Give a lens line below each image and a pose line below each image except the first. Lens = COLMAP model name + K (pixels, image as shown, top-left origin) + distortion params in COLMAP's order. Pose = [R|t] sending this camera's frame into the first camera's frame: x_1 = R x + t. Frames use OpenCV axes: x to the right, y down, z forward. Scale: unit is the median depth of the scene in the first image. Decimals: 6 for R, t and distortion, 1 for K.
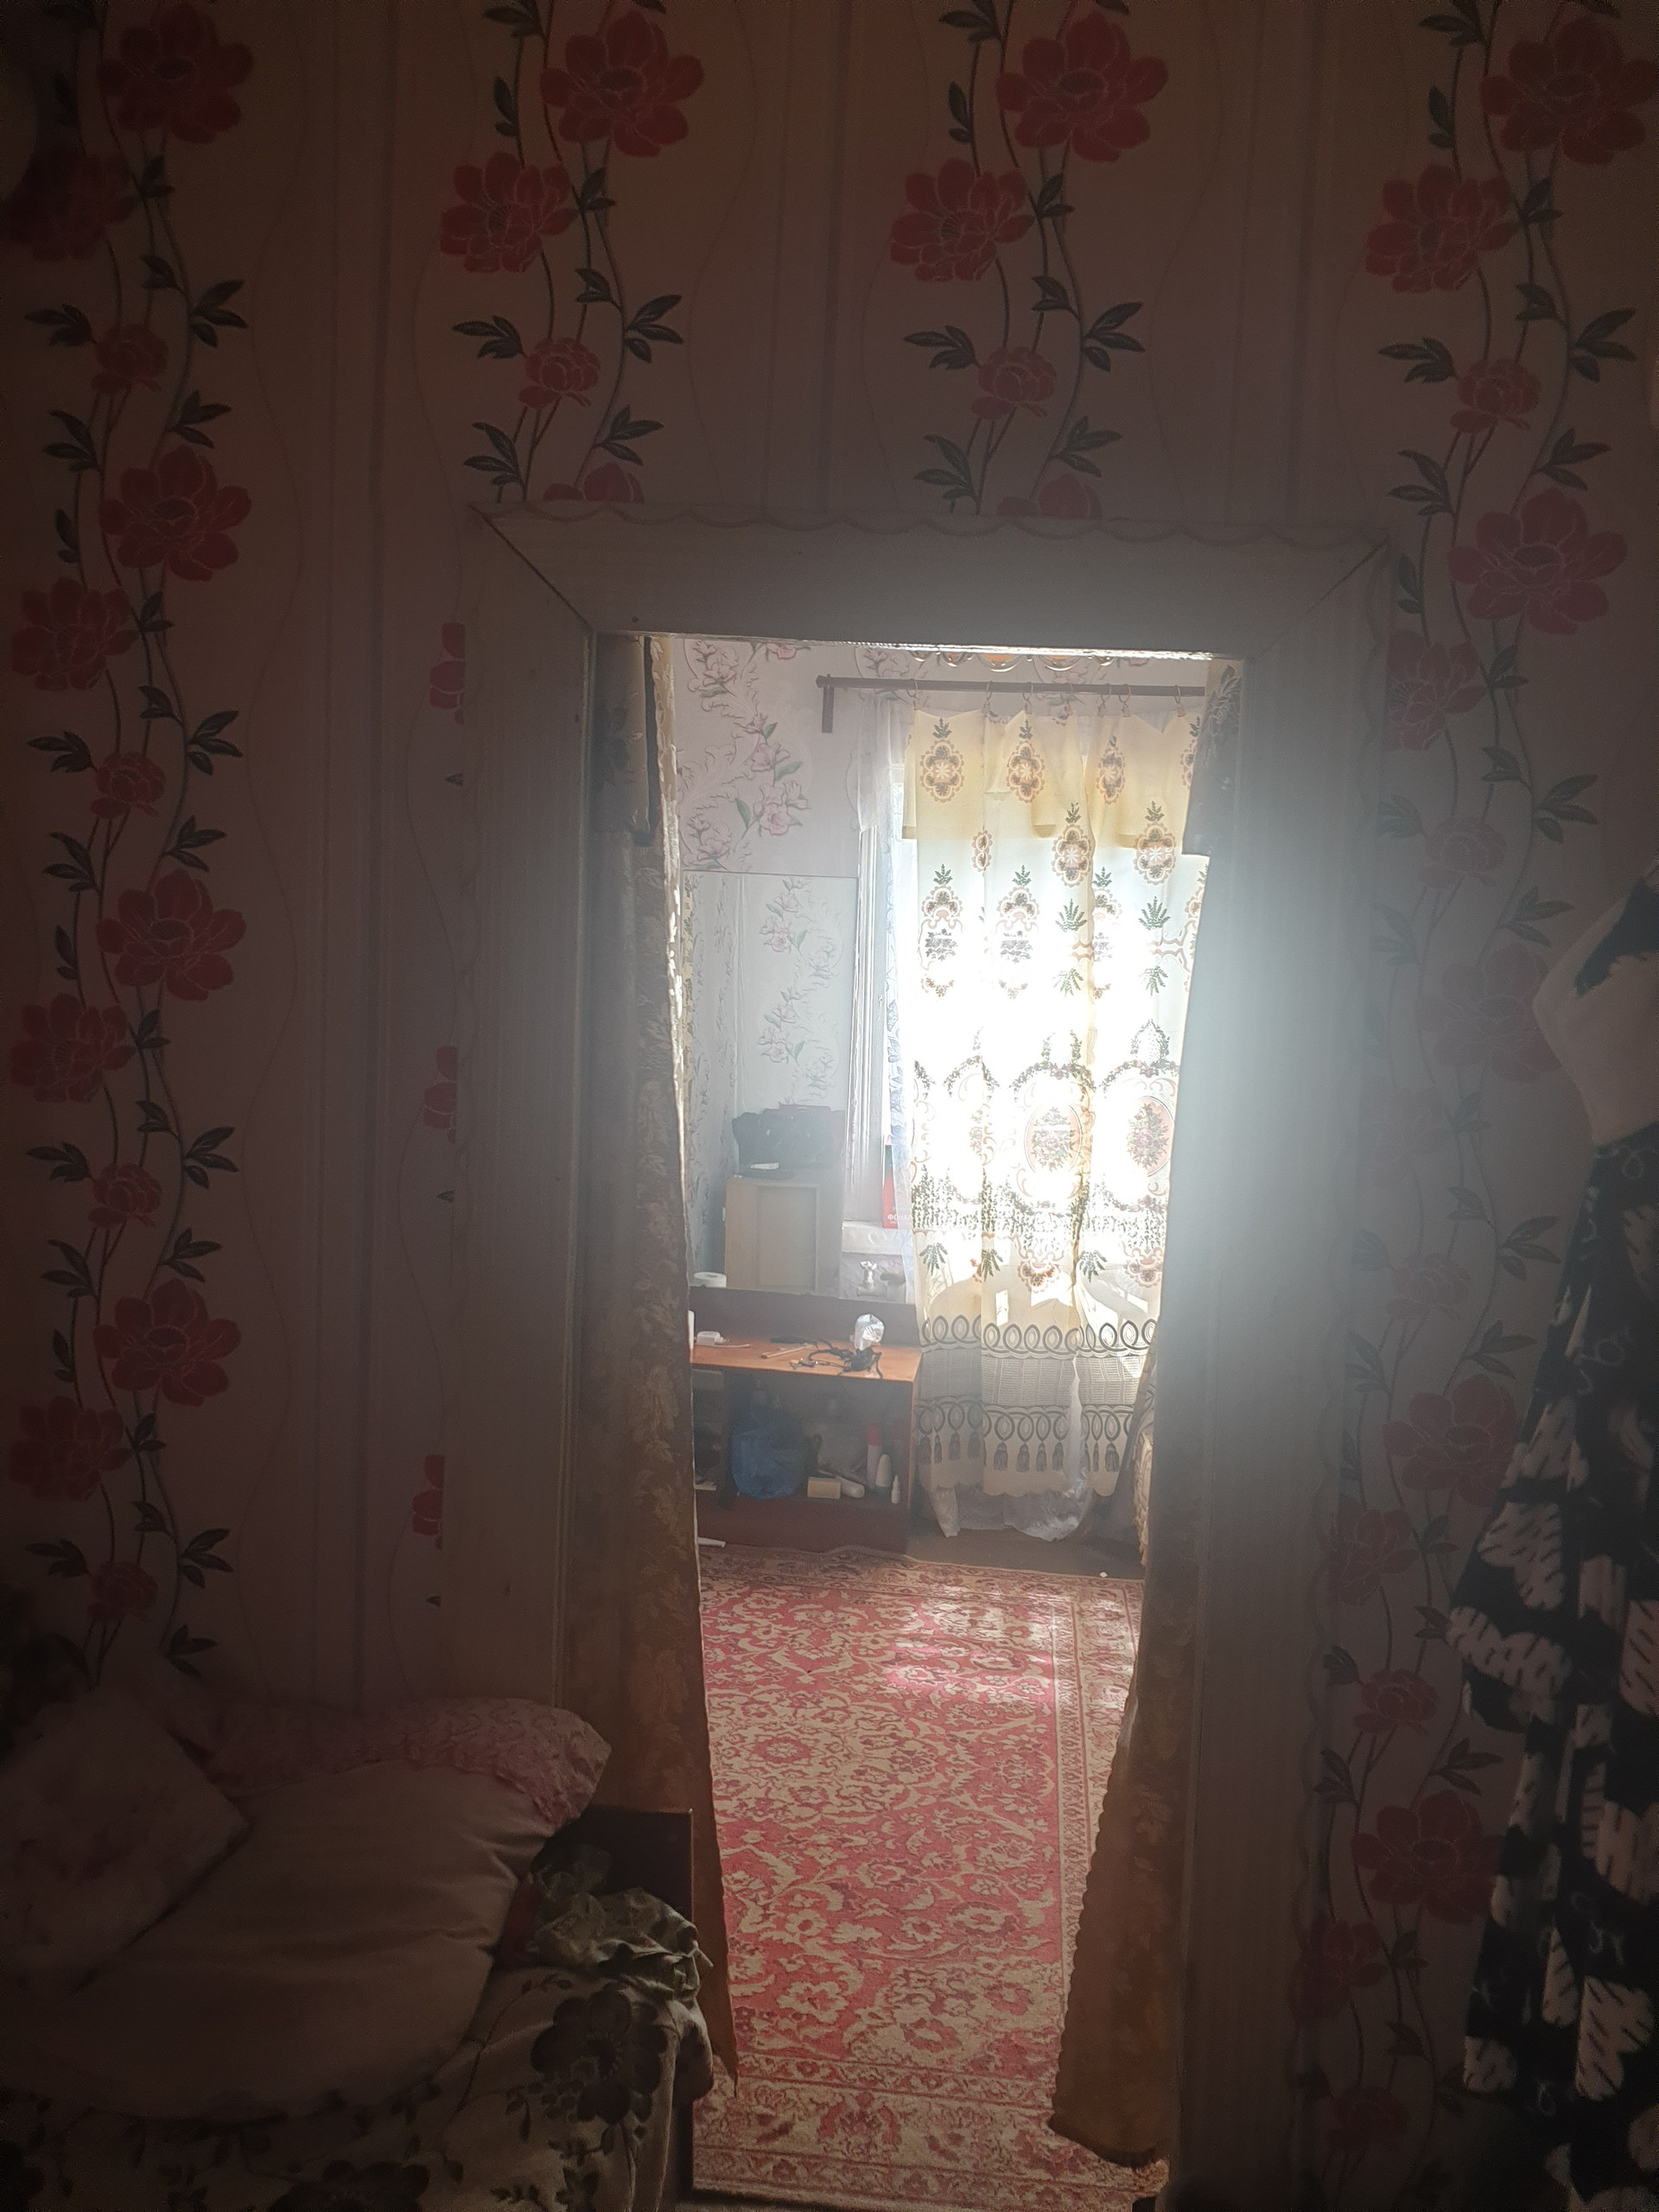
lens RADIAL K [[1647.8, 0, 829.5], [0, 1647.8, 1106.0], [0, 0, 1]] dist [0.041796, -0.013984]
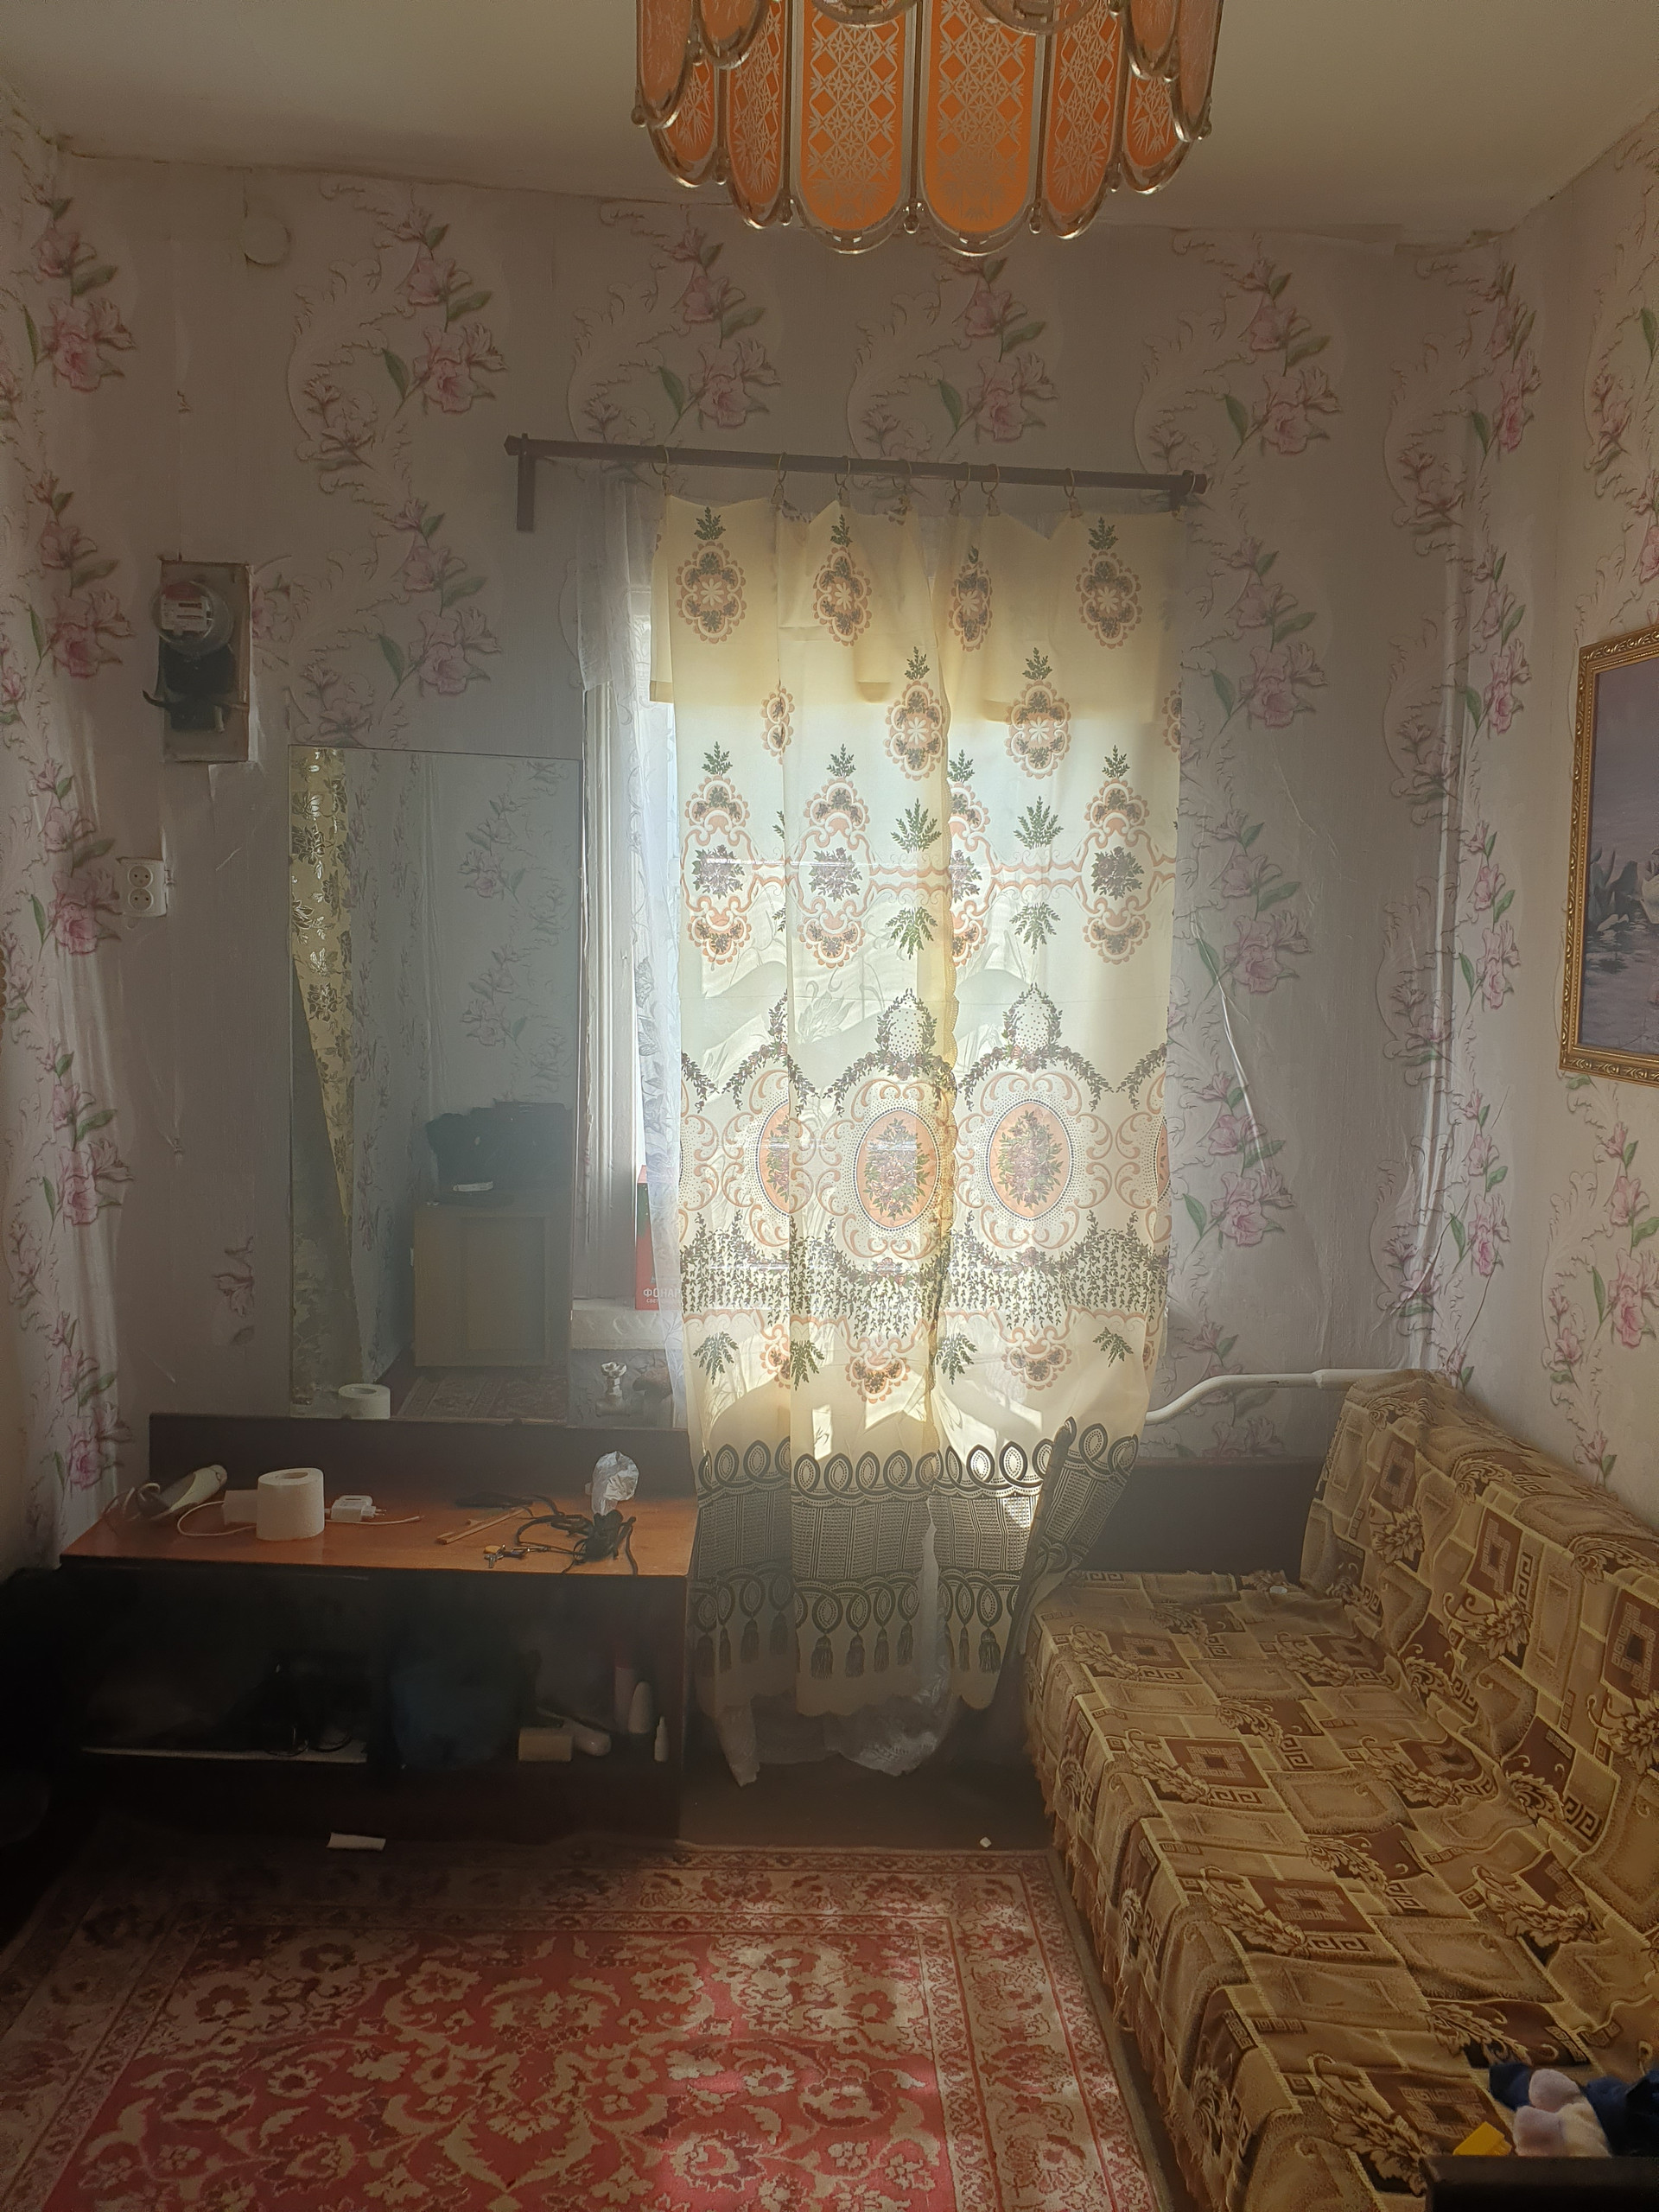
lens RADIAL K [[1647.8, 0, 829.5], [0, 1647.8, 1106.0], [0, 0, 1]] dist [0.041796, -0.013984]
pose [[0.988450, -0.021907, 0.149957, 0.013566], [0.018697, 0.999566, 0.022780, -0.020402], [-0.150391, -0.019713, 0.988430, 0.363481]]
